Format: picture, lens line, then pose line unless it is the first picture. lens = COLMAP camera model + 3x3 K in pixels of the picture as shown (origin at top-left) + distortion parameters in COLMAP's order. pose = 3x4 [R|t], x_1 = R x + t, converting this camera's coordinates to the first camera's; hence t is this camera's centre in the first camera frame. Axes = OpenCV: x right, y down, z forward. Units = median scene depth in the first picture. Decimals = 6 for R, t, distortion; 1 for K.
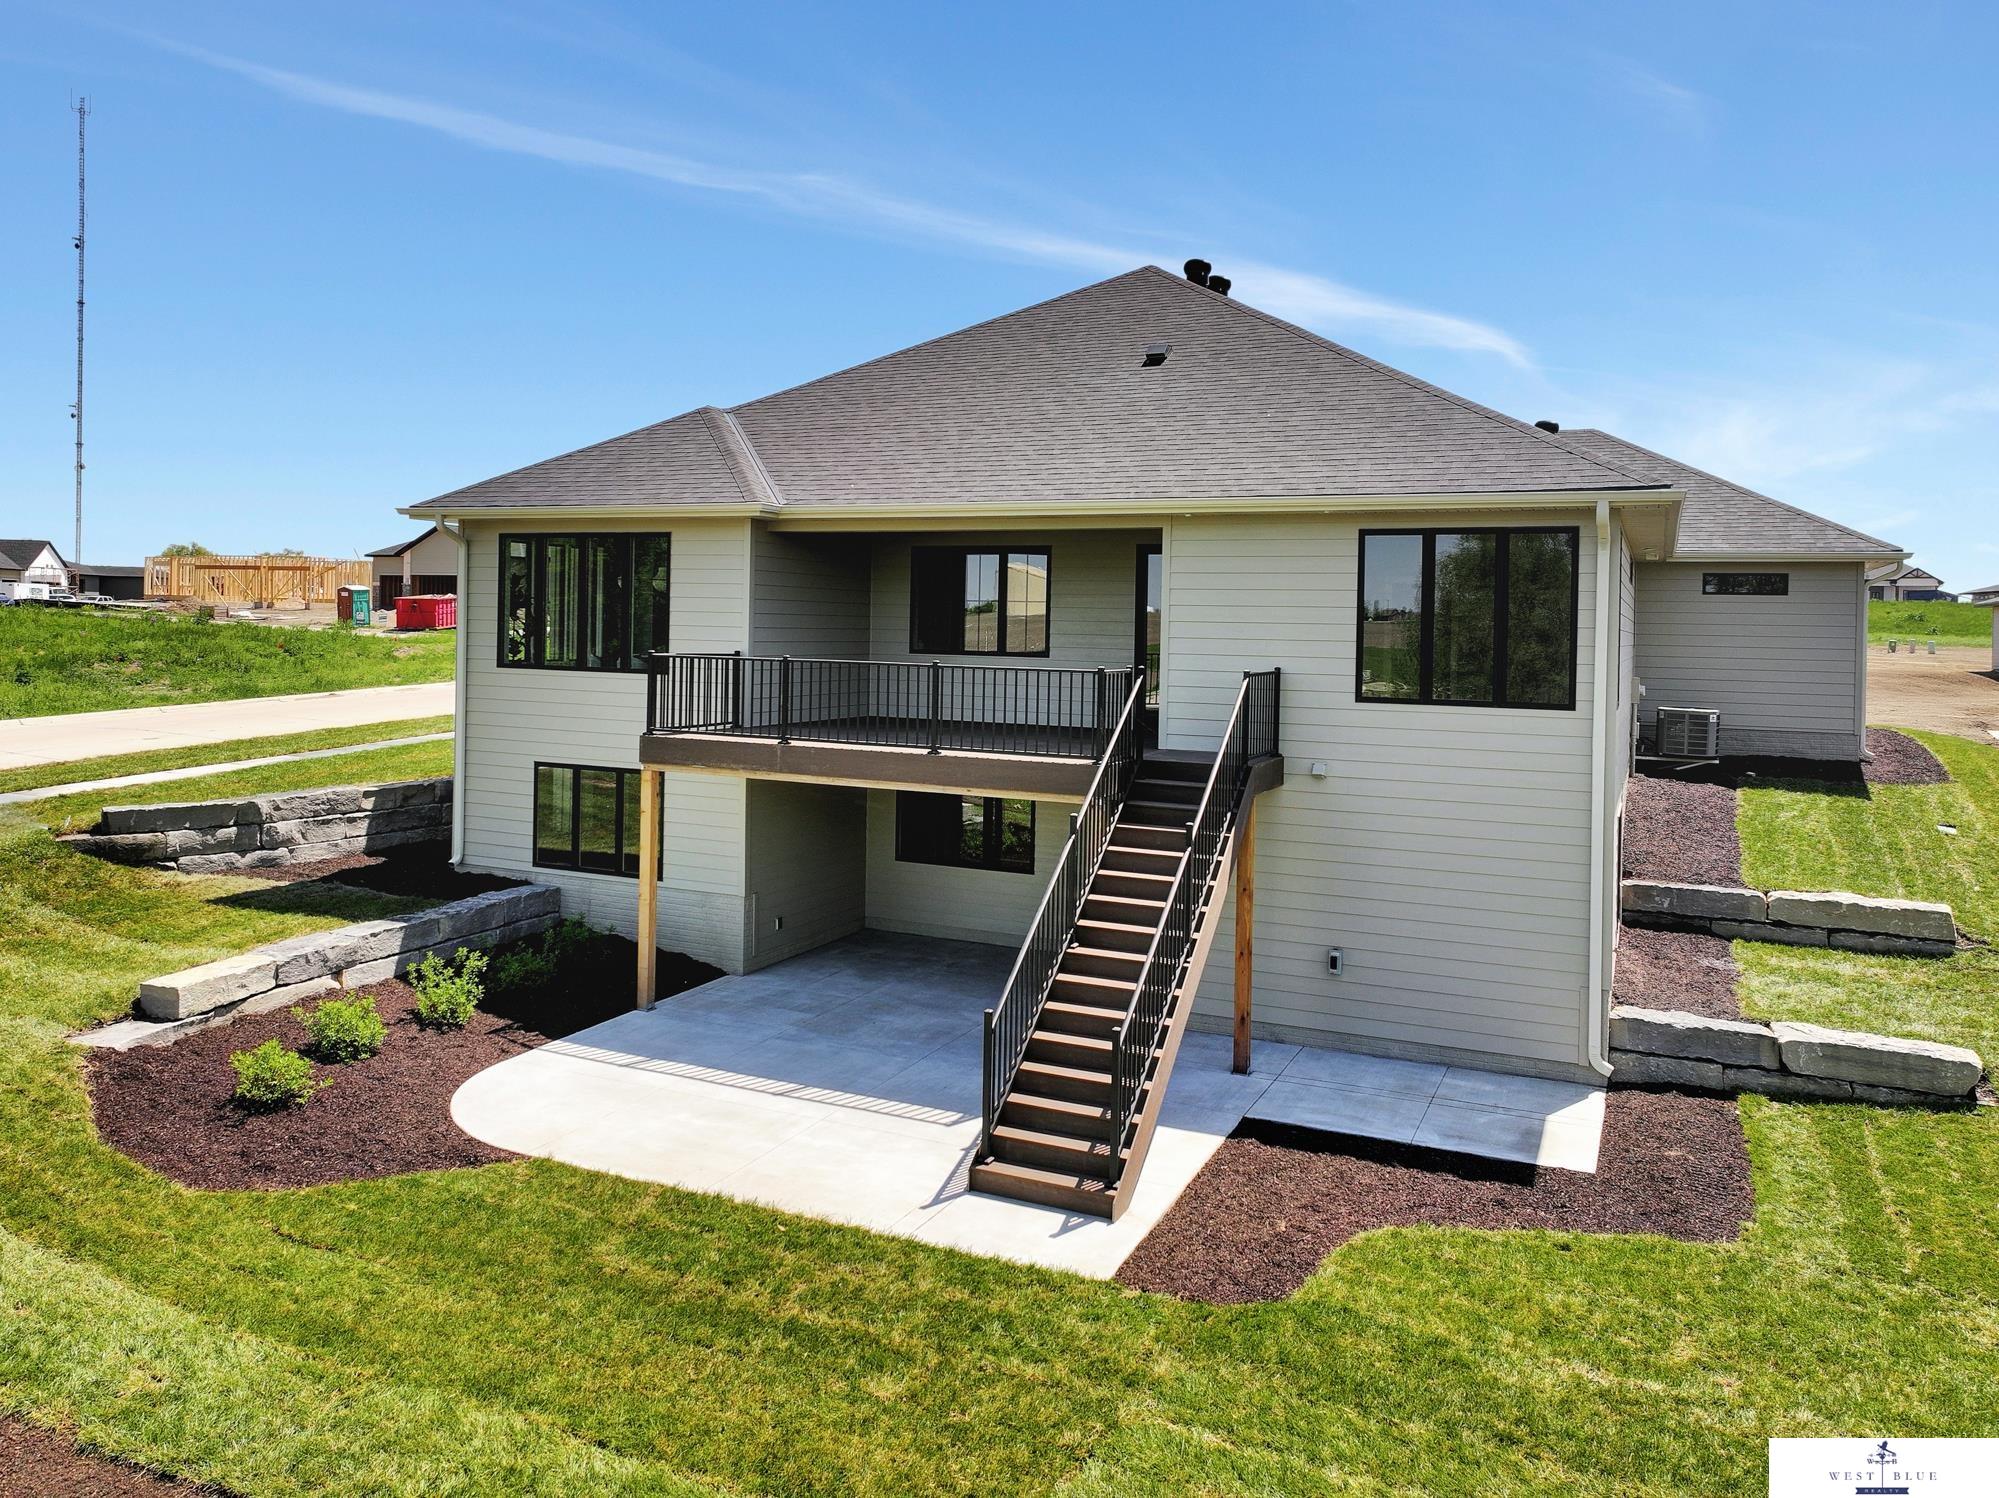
lens RADIAL K [[1450.5, 0, 966.4], [0, 1450.5, 653.5], [0, 0, 1]] dist [0.003496, -0.002640]
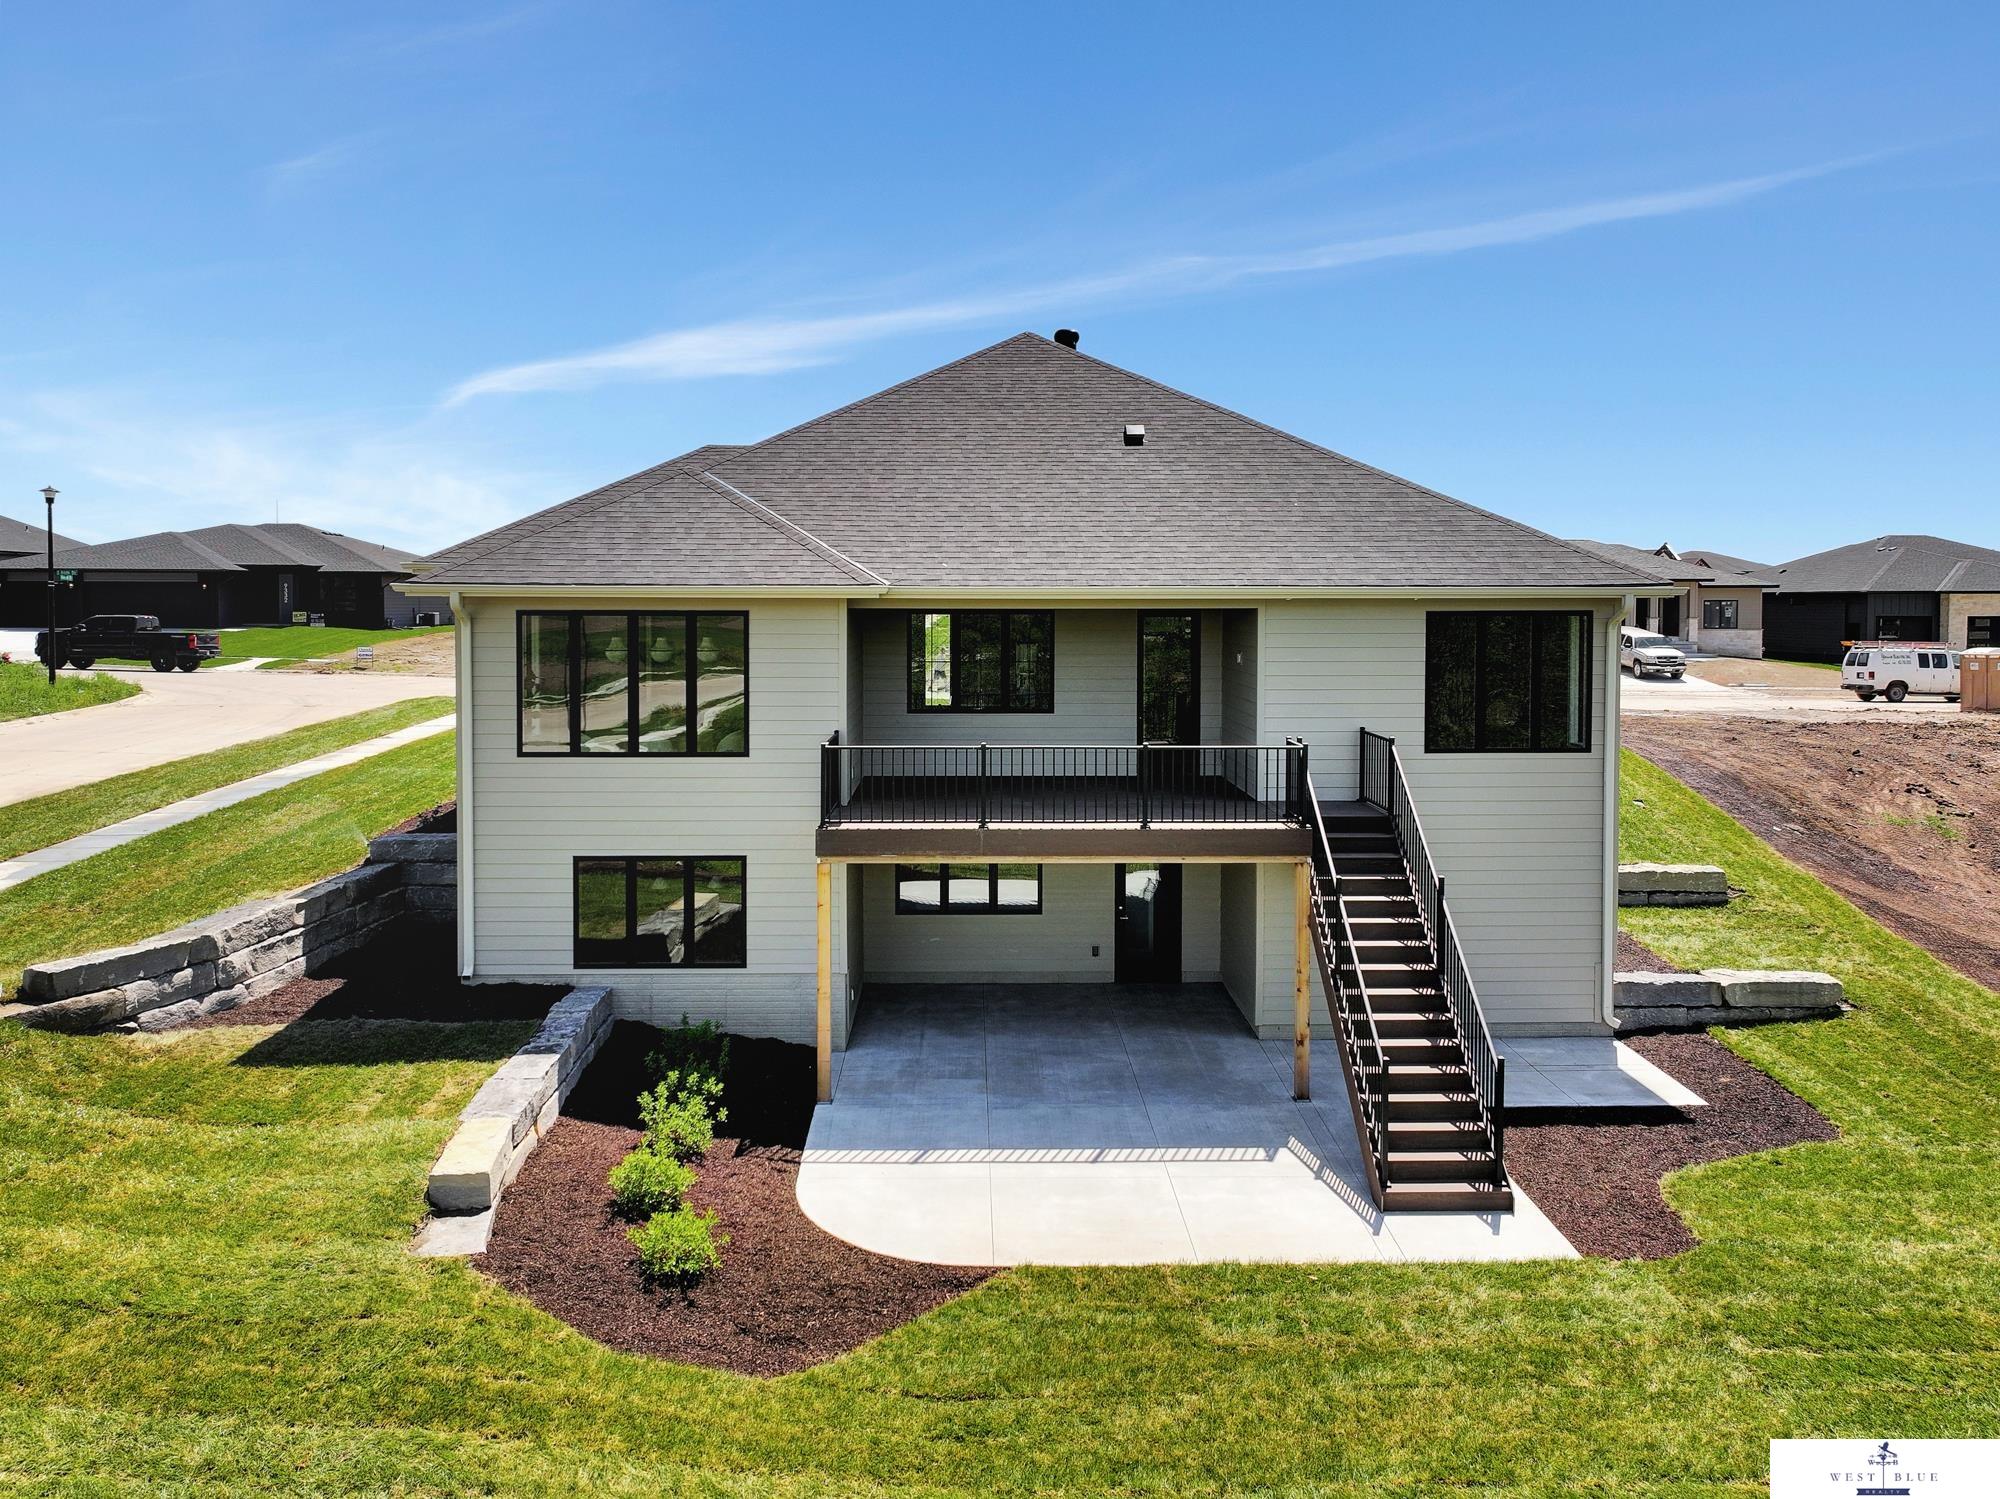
lens RADIAL K [[1461.4, 0, 988.8], [0, 1461.4, 626.7], [0, 0, 1]] dist [-0.001351, 0.006617]
pose [[0.896514, -0.028933, 0.442070, -0.595486], [0.027304, 0.999577, 0.010049, -0.094445], [-0.442173, 0.003062, 0.896924, 0.055204]]
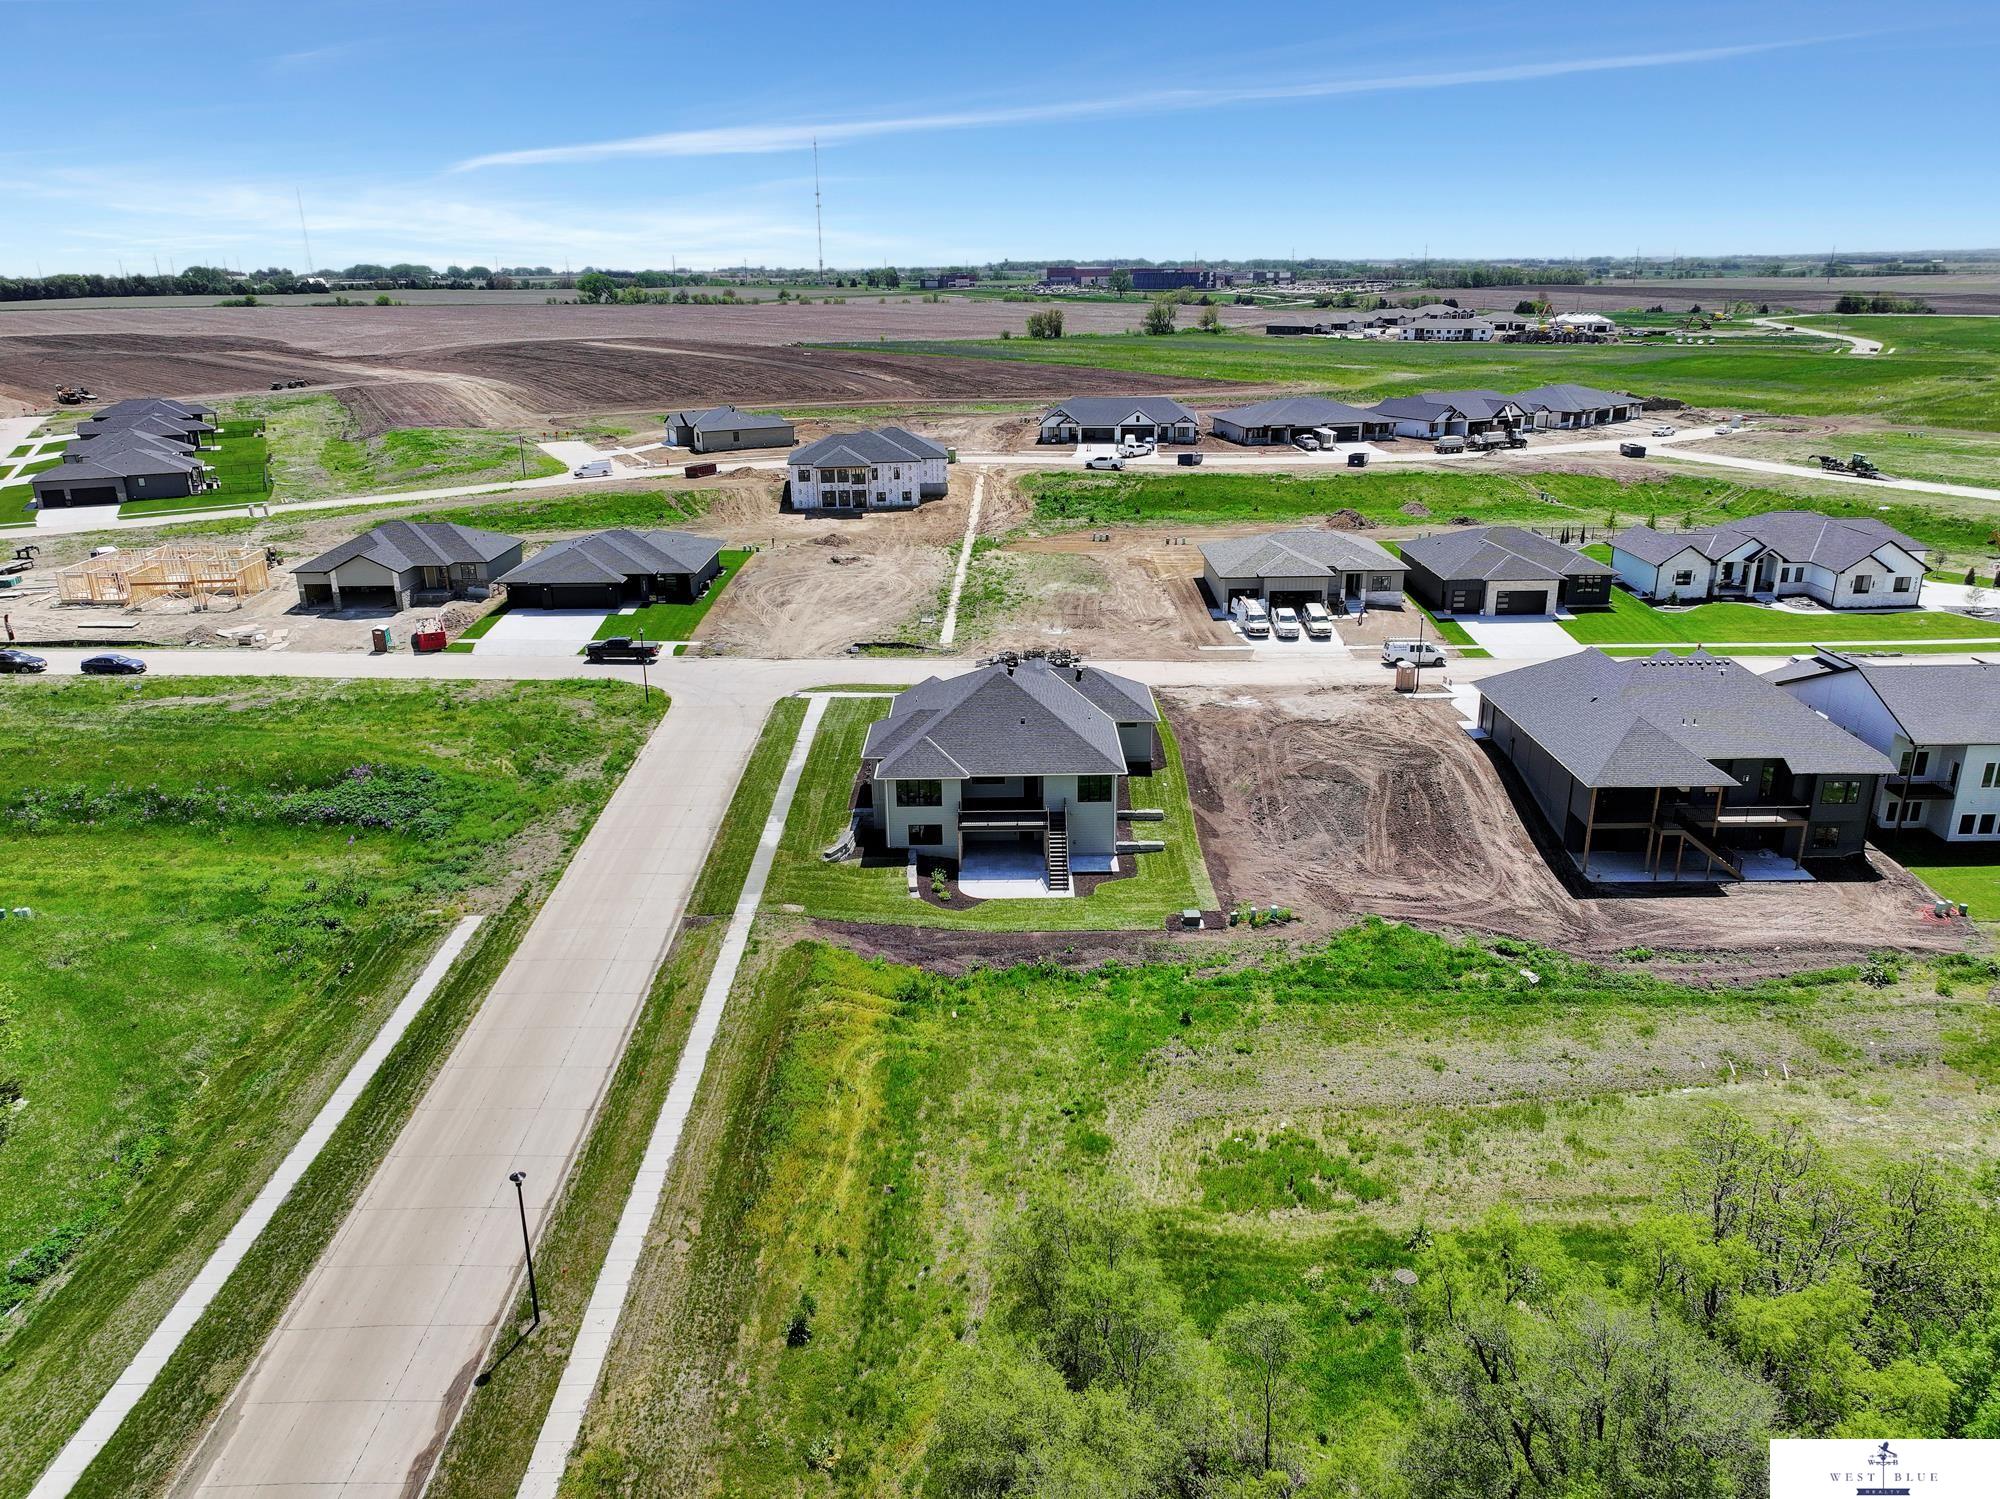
lens RADIAL K [[1426.0, 0, 1000.0], [0, 1426.0, 749.5], [0, 0, 1]] dist [0.002149, -0.000424]
pose [[0.901306, -0.169897, 0.398475, -2.340552], [0.040012, 0.948596, 0.313949, -2.039673], [-0.431331, -0.267020, 0.861774, -3.899974]]
